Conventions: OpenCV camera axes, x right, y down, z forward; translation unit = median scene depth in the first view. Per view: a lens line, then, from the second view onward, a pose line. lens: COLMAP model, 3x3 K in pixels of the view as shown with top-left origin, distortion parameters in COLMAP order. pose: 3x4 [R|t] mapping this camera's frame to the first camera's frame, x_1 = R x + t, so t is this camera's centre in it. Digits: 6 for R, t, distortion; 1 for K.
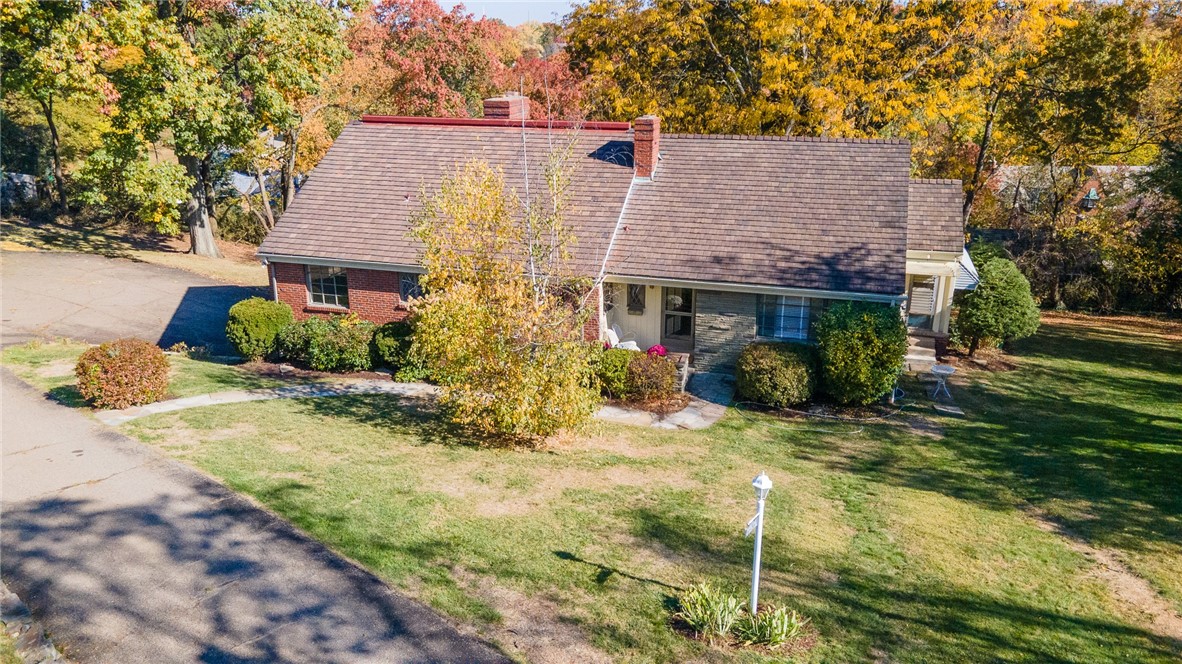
lens RADIAL K [[849.2, 0, 599.2], [0, 849.2, 327.9], [0, 0, 1]] dist [0.046321, 0.016963]
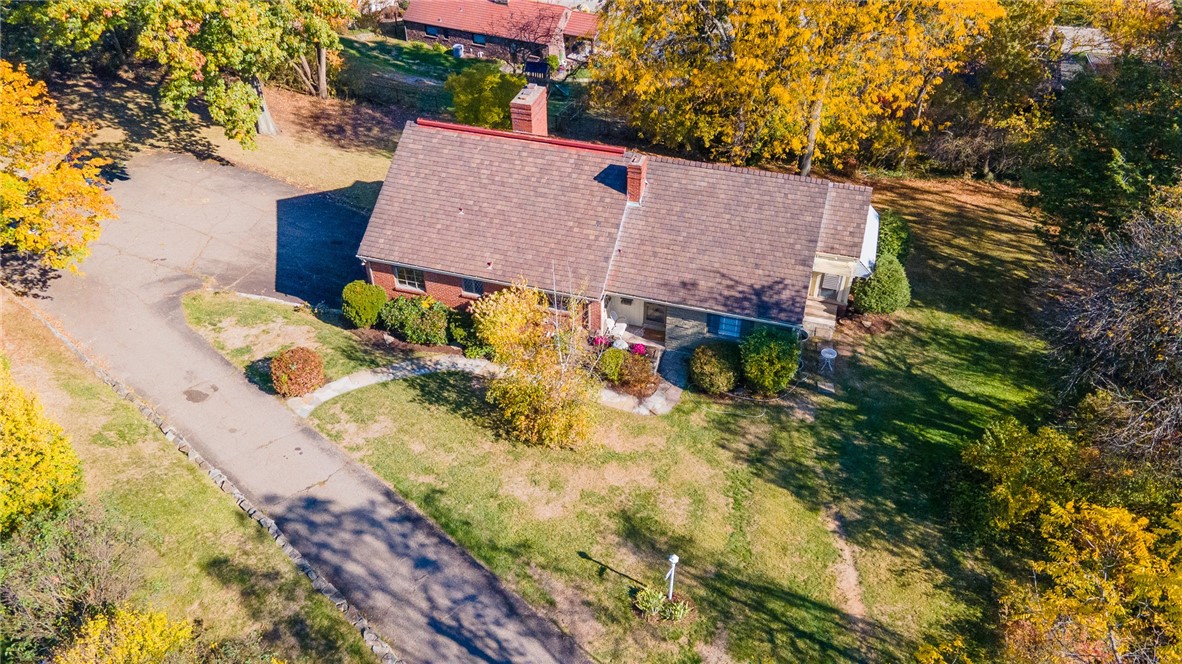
lens RADIAL K [[849.2, 0, 594.6], [0, 849.2, 327.9], [0, 0, 1]] dist [0.046321, 0.016963]
pose [[0.999966, 0.002781, -0.007818, 0.000138], [0.000233, 0.932384, 0.361469, -0.595968], [0.008295, -0.361459, 0.932351, -0.428386]]
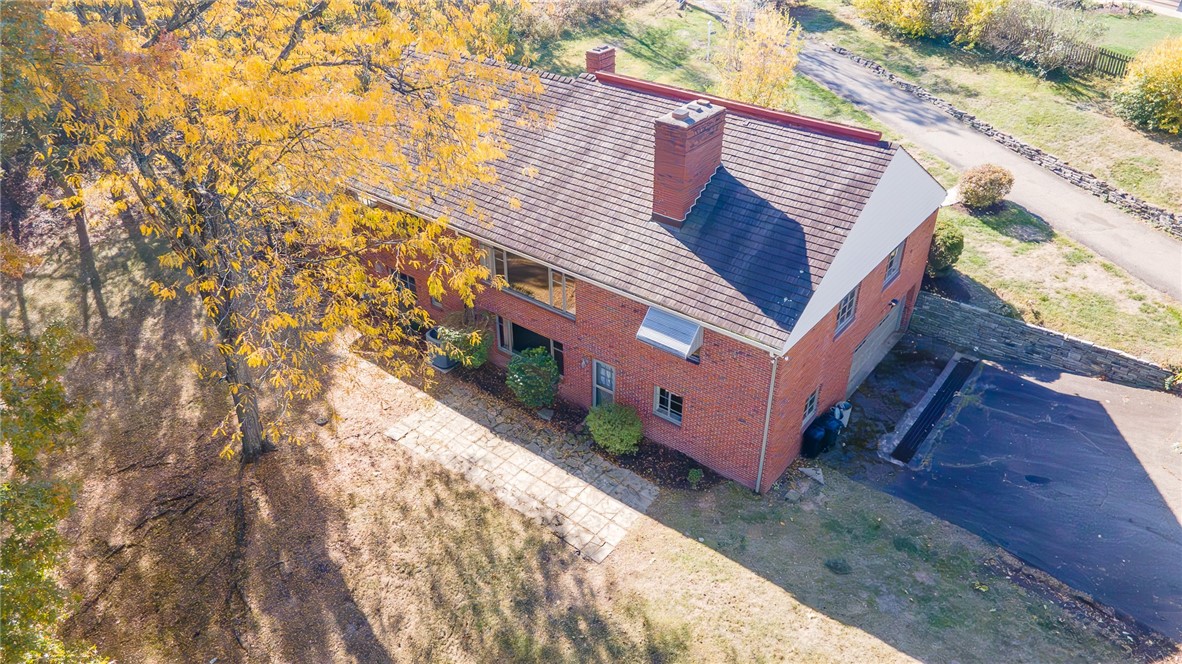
lens RADIAL K [[849.2, 0, 591.2], [0, 849.2, 332.7], [0, 0, 1]] dist [0.046321, 0.016963]
pose [[-0.929612, -0.204777, 0.306413, -0.434346], [0.115760, 0.627098, 0.770290, -1.069474], [-0.349888, 0.751541, -0.559253, 2.343025]]
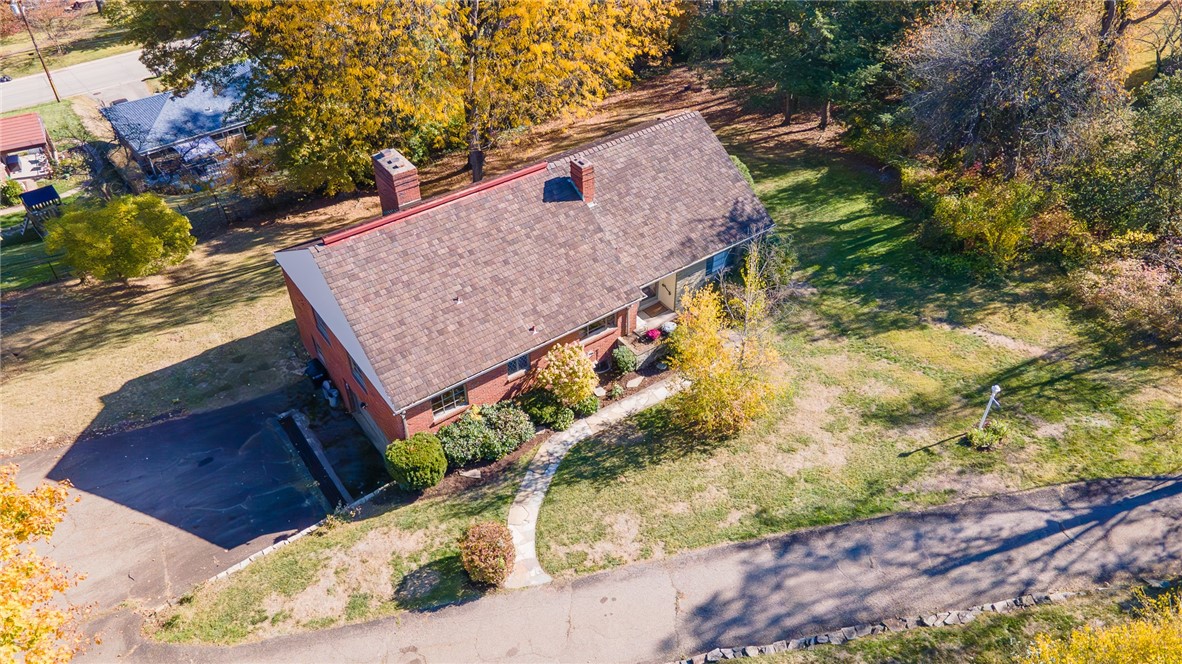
lens RADIAL K [[849.2, 0, 593.7], [0, 849.2, 339.2], [0, 0, 1]] dist [0.046321, 0.016963]
pose [[0.611684, -0.517241, 0.598585, -1.064953], [0.254478, 0.845080, 0.470192, -0.772993], [-0.749055, -0.135282, 0.648549, 0.116710]]
